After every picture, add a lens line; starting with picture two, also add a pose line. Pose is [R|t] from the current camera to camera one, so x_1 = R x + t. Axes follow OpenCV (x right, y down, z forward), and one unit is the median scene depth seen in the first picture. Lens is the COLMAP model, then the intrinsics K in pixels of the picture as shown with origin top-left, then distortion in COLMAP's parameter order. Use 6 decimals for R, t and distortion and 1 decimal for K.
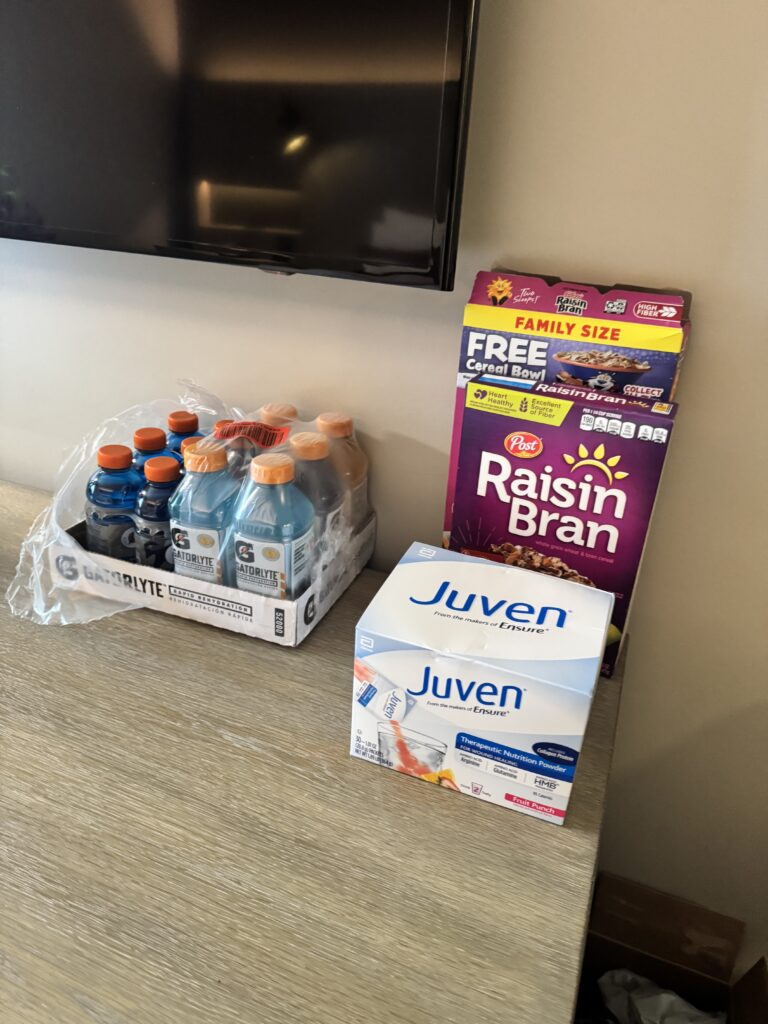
lens RADIAL K [[712.6, 0, 384.0], [0, 712.6, 512.0], [0, 0, 1]] dist [0.001210, -0.004468]
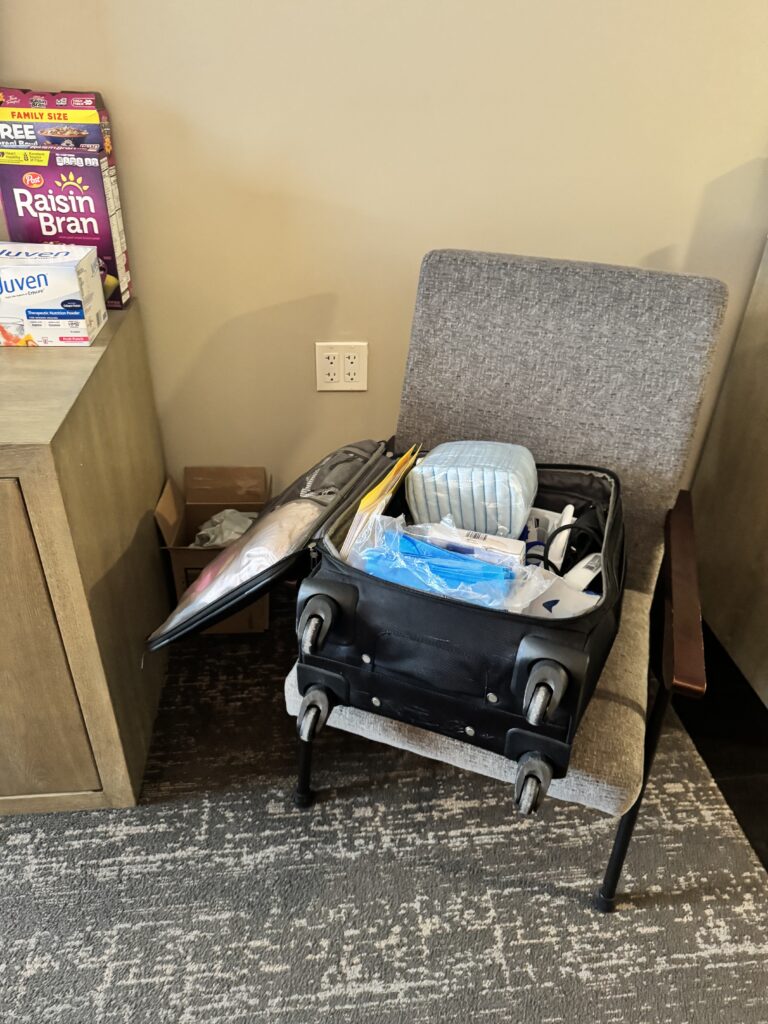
lens RADIAL K [[712.6, 0, 384.0], [0, 712.6, 512.0], [0, 0, 1]] dist [0.001210, -0.004468]
pose [[0.894794, -0.251680, 0.368783, 0.108934], [0.217197, 0.967029, 0.132965, 0.727884], [-0.390089, -0.038877, 0.919956, -1.184379]]
